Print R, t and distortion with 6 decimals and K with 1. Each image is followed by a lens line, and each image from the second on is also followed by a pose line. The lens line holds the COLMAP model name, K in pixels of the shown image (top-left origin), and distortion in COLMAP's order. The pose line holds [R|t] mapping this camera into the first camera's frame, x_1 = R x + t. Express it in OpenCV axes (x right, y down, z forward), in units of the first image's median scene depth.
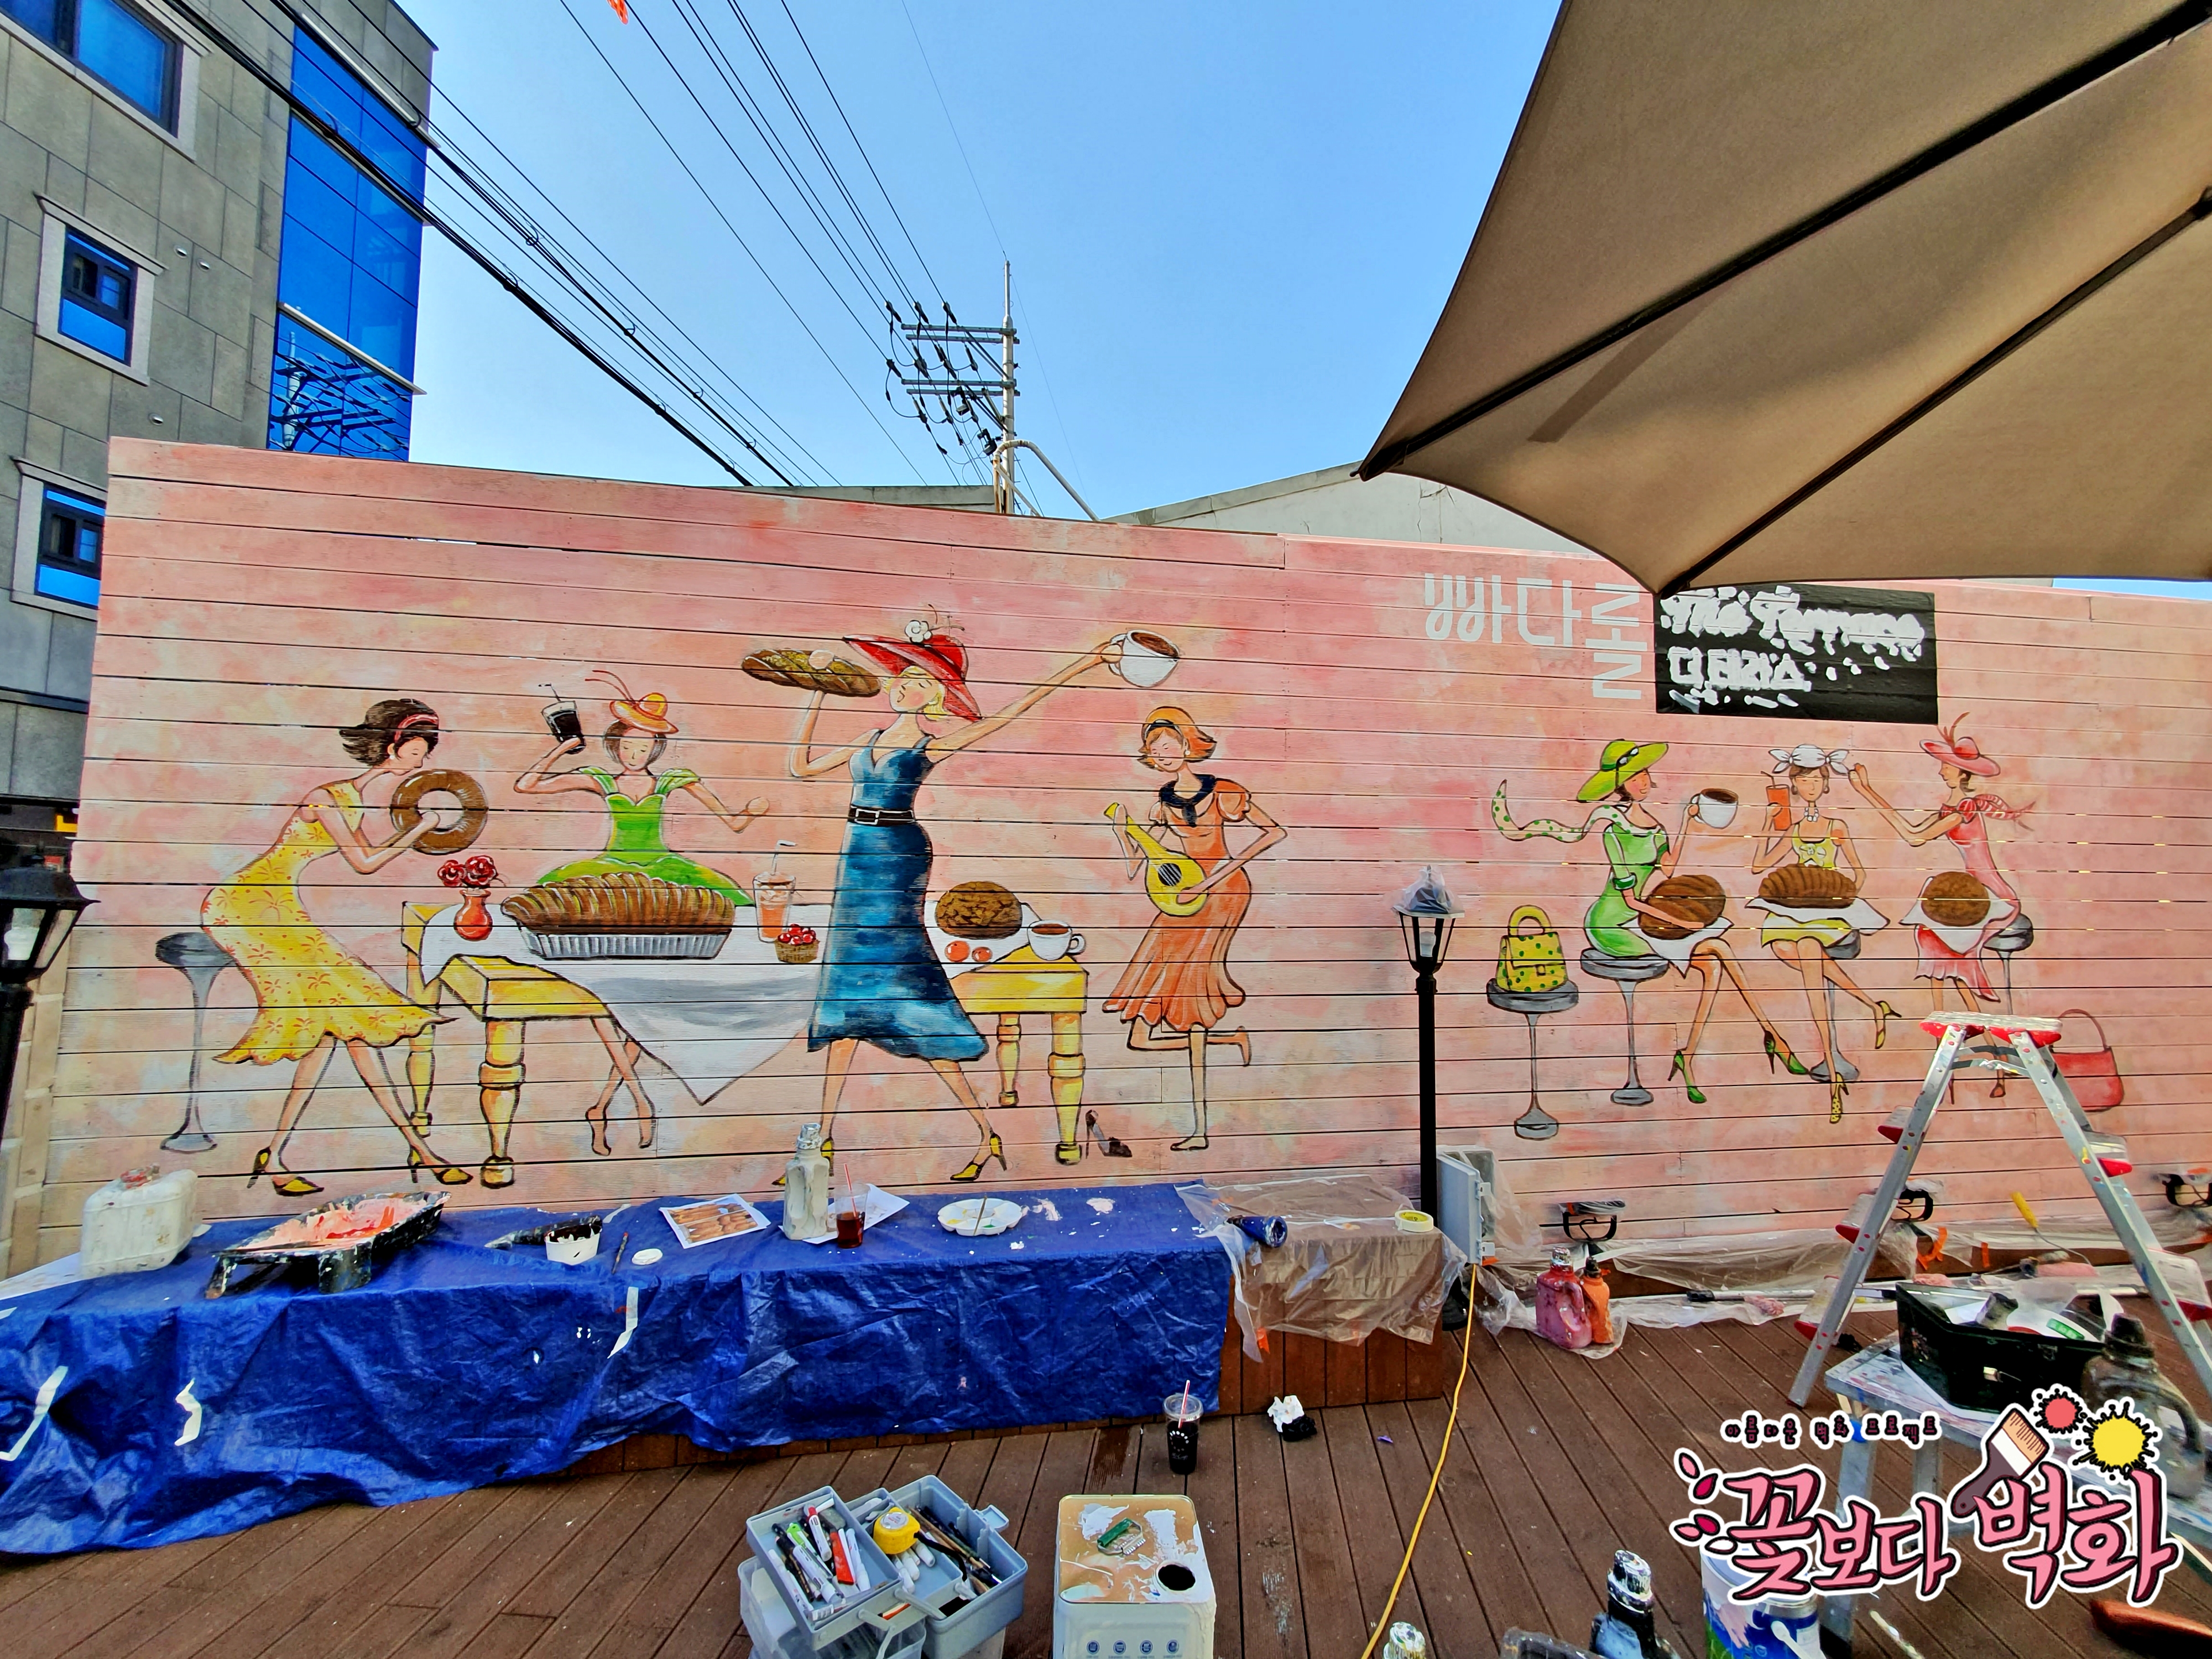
lens RADIAL K [[869.5, 0, 1119.7], [0, 869.5, 830.2], [0, 0, 1]] dist [0.012132, -0.000253]
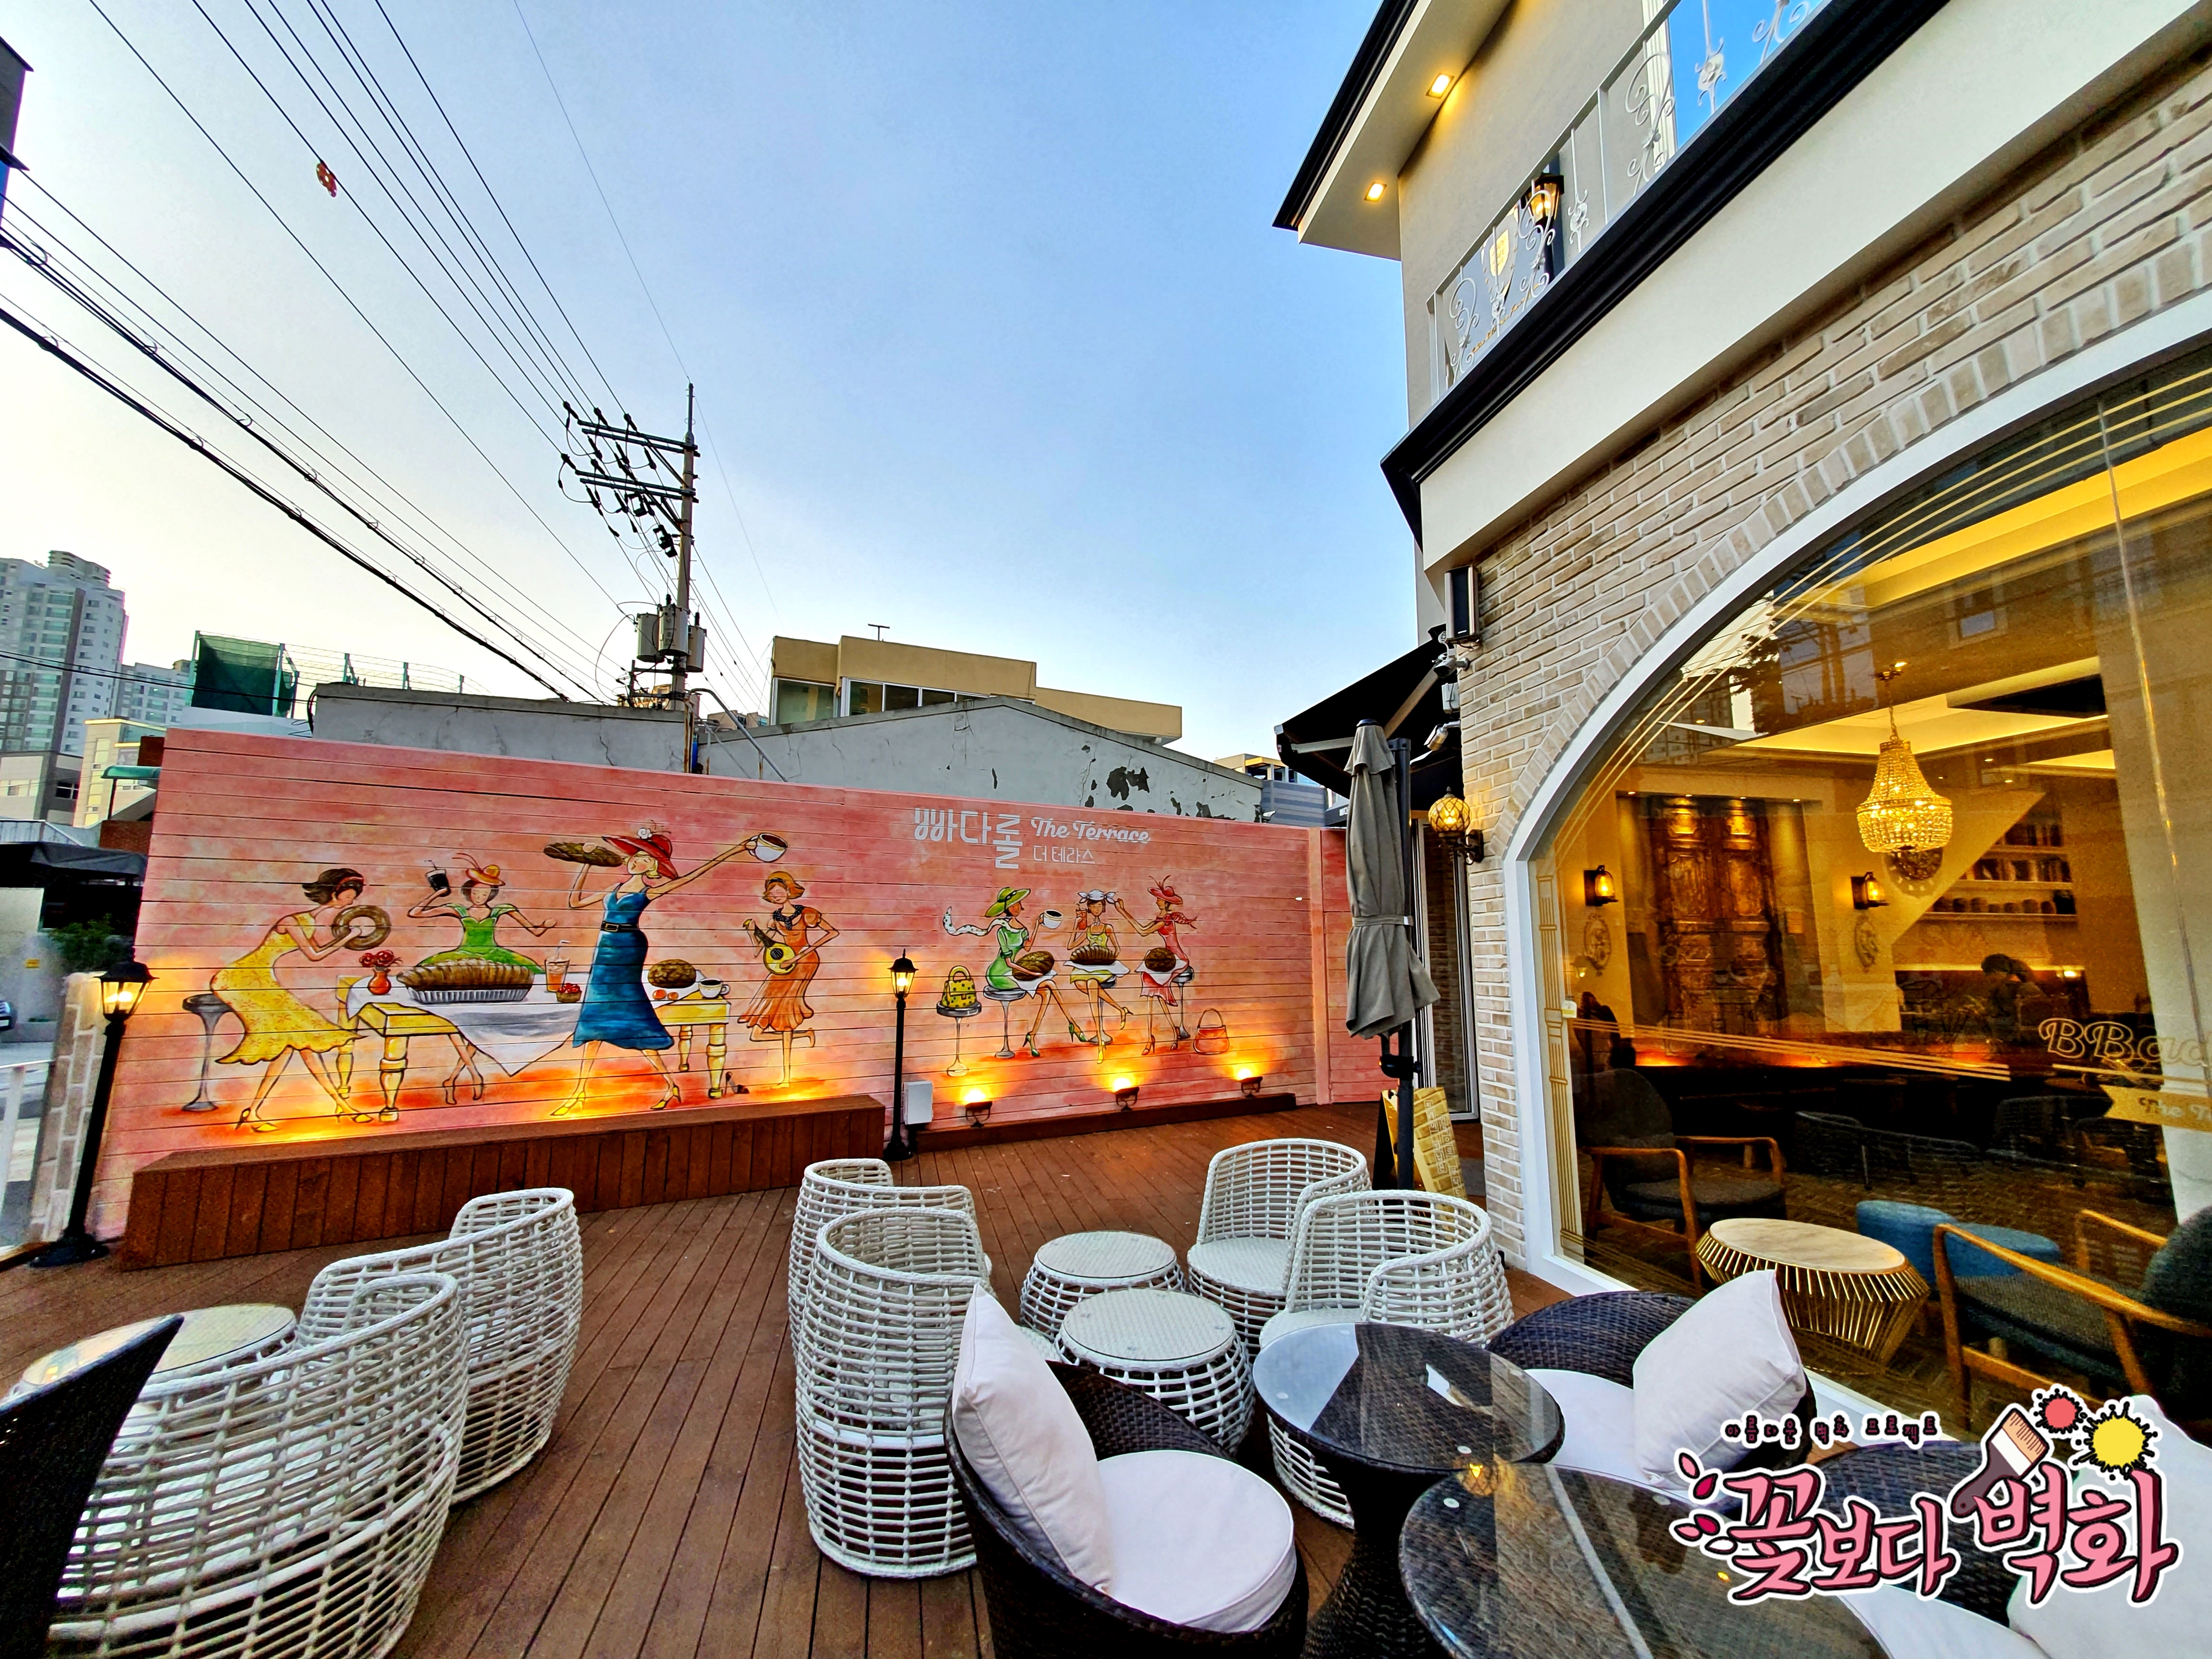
lens RADIAL K [[876.6, 0, 1118.2], [0, 876.6, 832.0], [0, 0, 1]] dist [0.011197, -0.000605]
pose [[0.937691, 0.037651, 0.345426, 0.086697], [-0.017024, 0.997896, -0.062555, -0.120978], [-0.347054, 0.052776, 0.936359, -1.230473]]
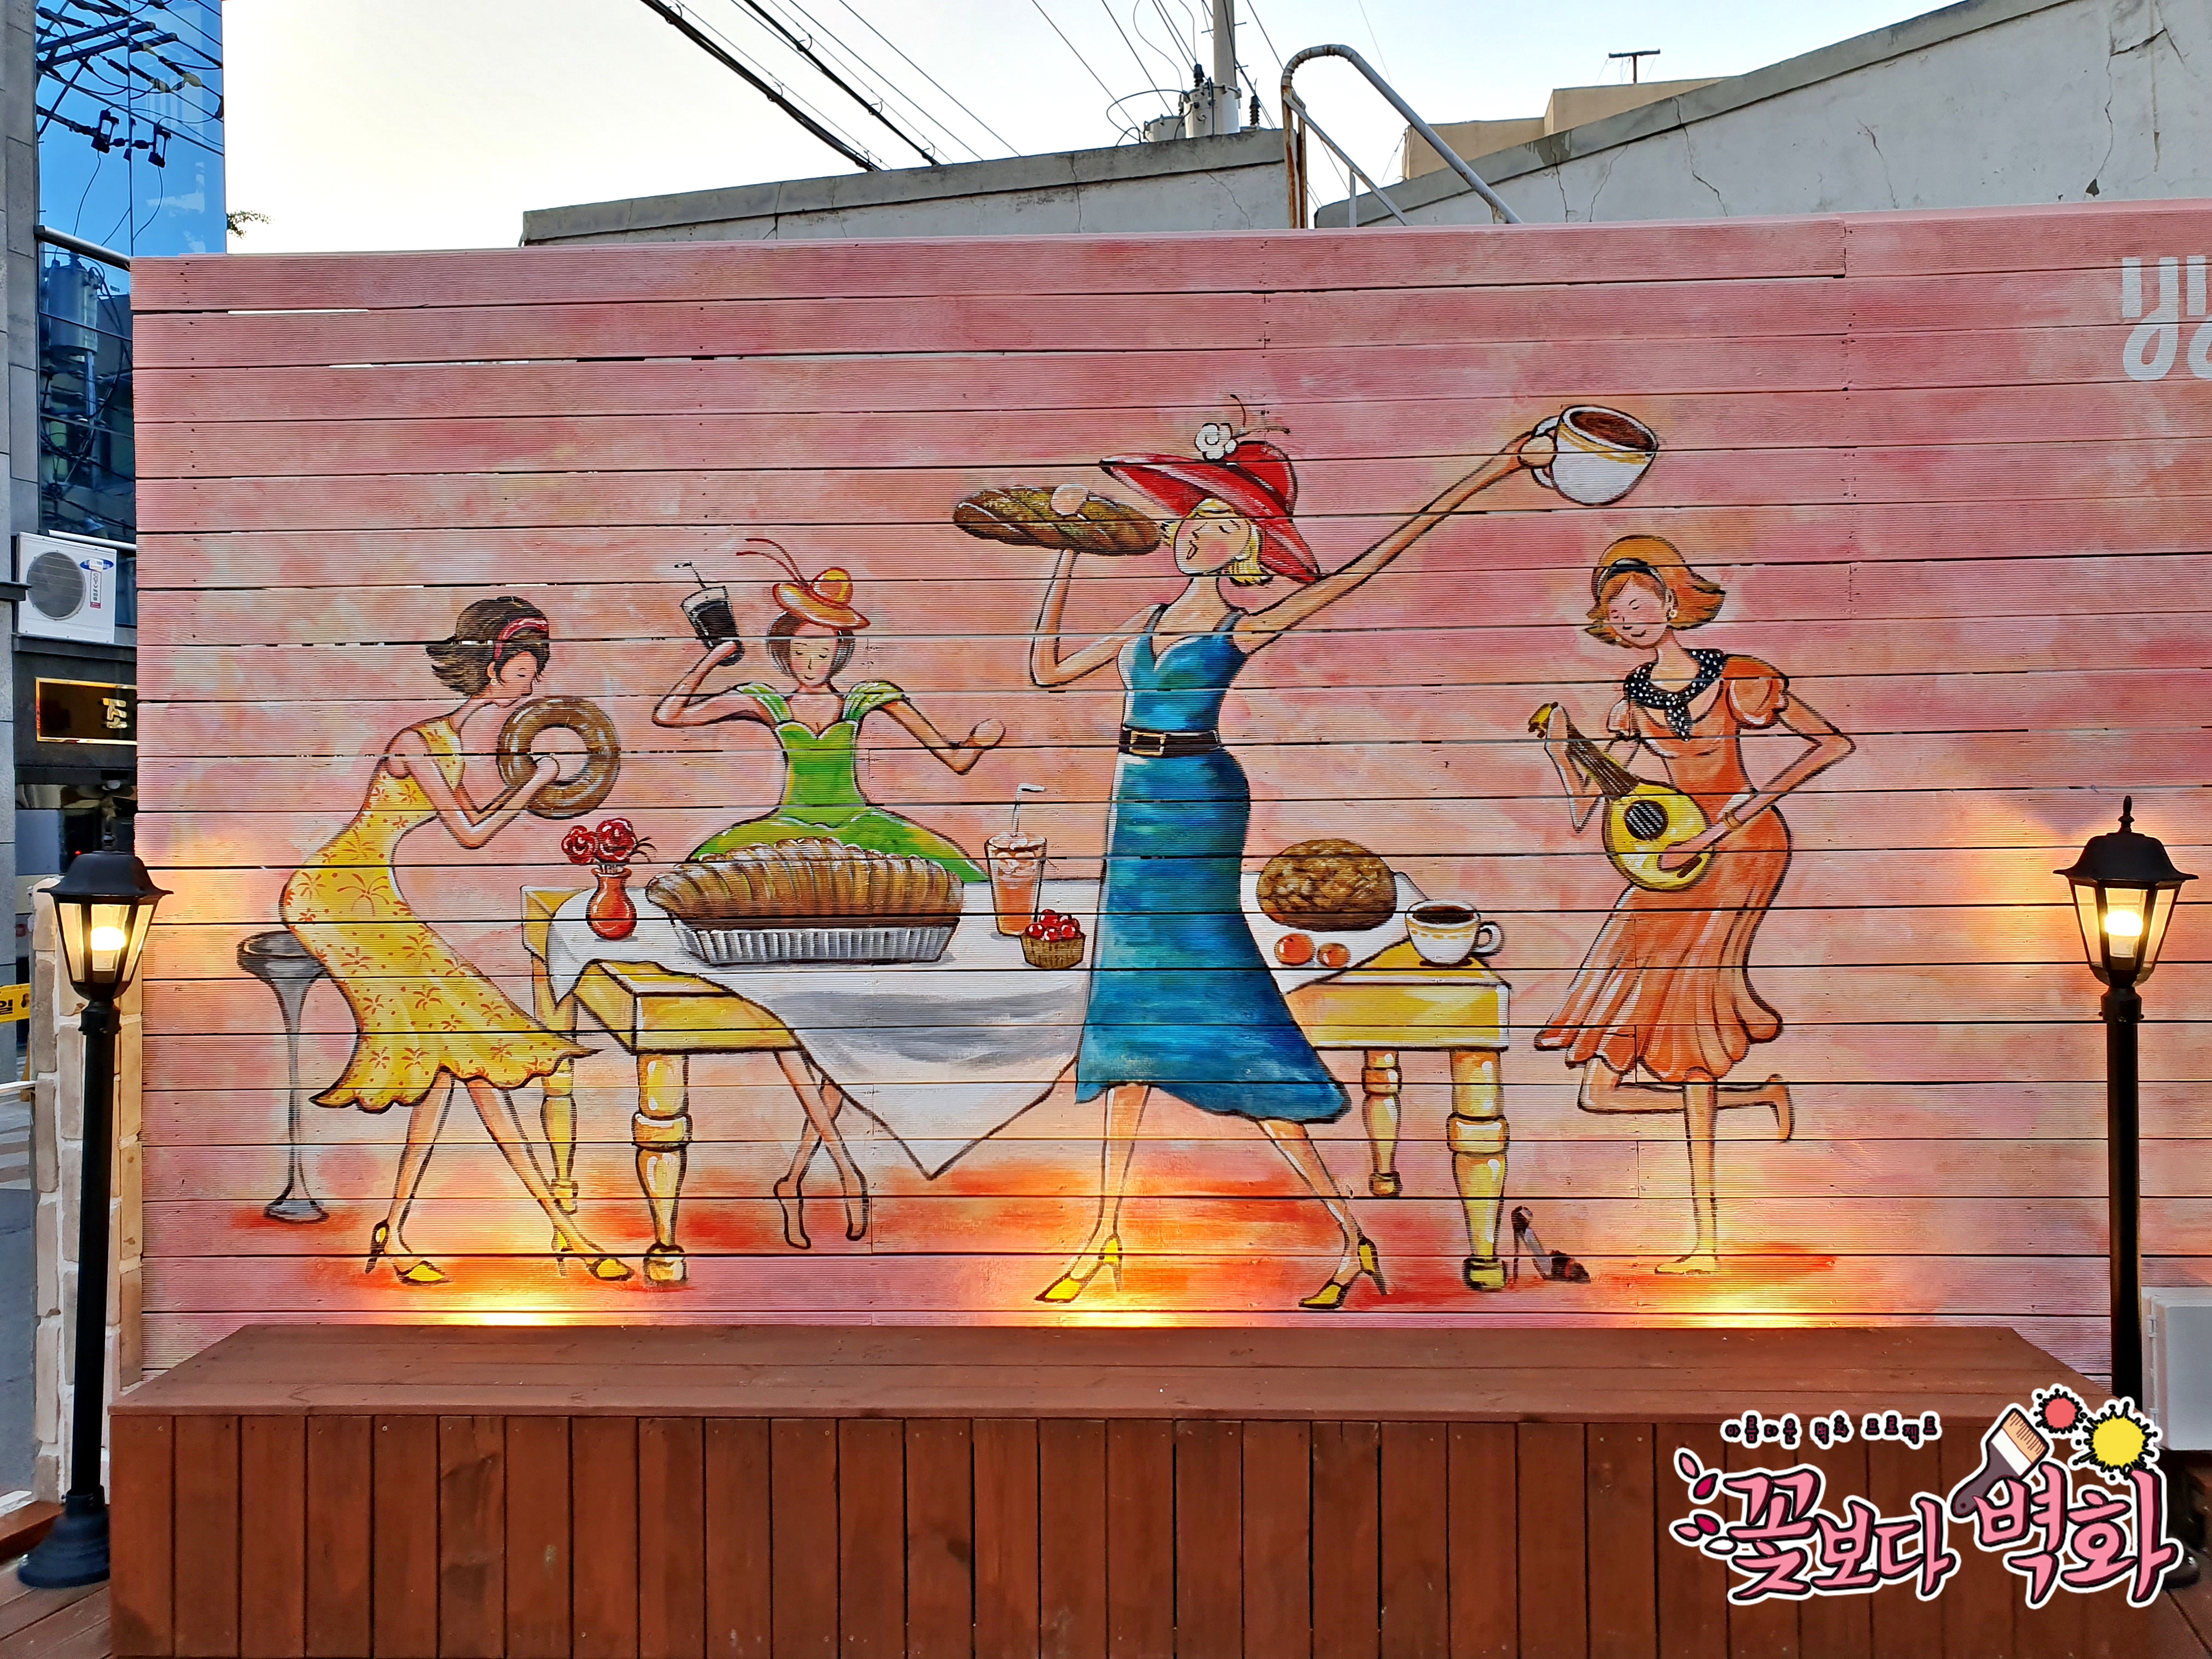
lens RADIAL K [[1695.8, 0, 1105.4], [0, 1695.8, 794.7], [0, 0, 1]] dist [0.022678, -0.011274]
pose [[0.978794, -0.022527, -0.203602, -0.066469], [0.035478, 0.997556, 0.060189, -0.050520], [0.201749, -0.066136, 0.977202, -0.209192]]
